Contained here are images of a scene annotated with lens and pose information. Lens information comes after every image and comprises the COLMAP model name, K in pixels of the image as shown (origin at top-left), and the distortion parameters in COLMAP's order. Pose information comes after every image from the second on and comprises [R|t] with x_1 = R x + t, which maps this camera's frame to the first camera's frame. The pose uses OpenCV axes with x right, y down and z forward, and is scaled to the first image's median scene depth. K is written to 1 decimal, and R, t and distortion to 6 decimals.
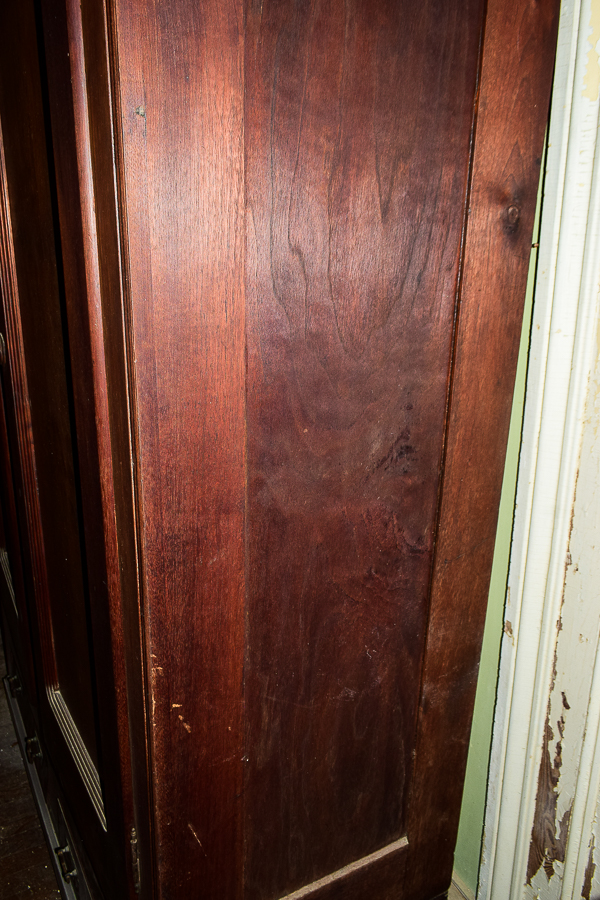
lens RADIAL K [[707.6, 0, 296.9], [0, 707.6, 440.6], [0, 0, 1]] dist [-0.006469, 0.002561]
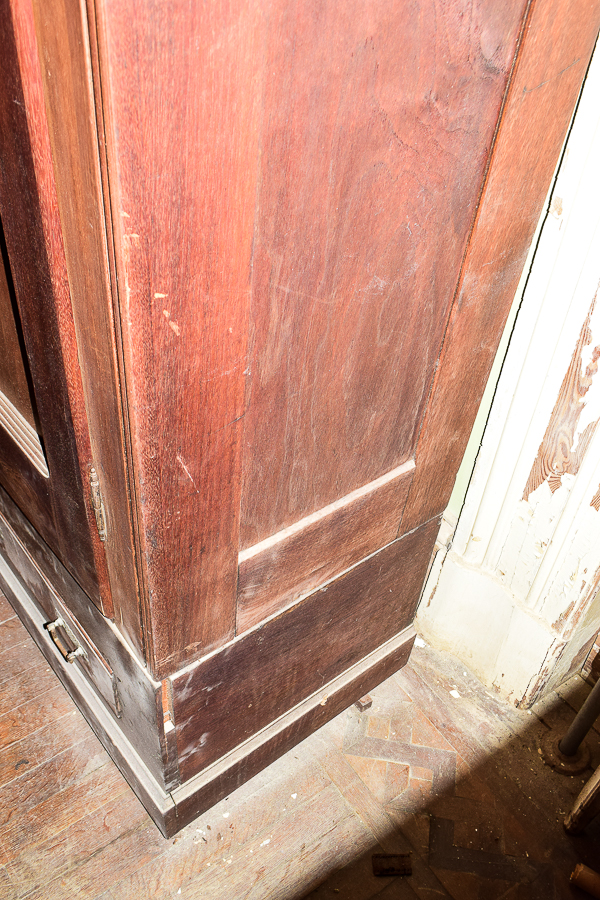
lens RADIAL K [[807.6, 0, 306.1], [0, 807.6, 450.4], [0, 0, 1]] dist [-0.034884, 0.008097]
pose [[0.985304, -0.061952, 0.159178, -0.142558], [-0.017001, 0.891710, 0.452288, 0.138619], [-0.169961, -0.448347, 0.877552, 0.214562]]
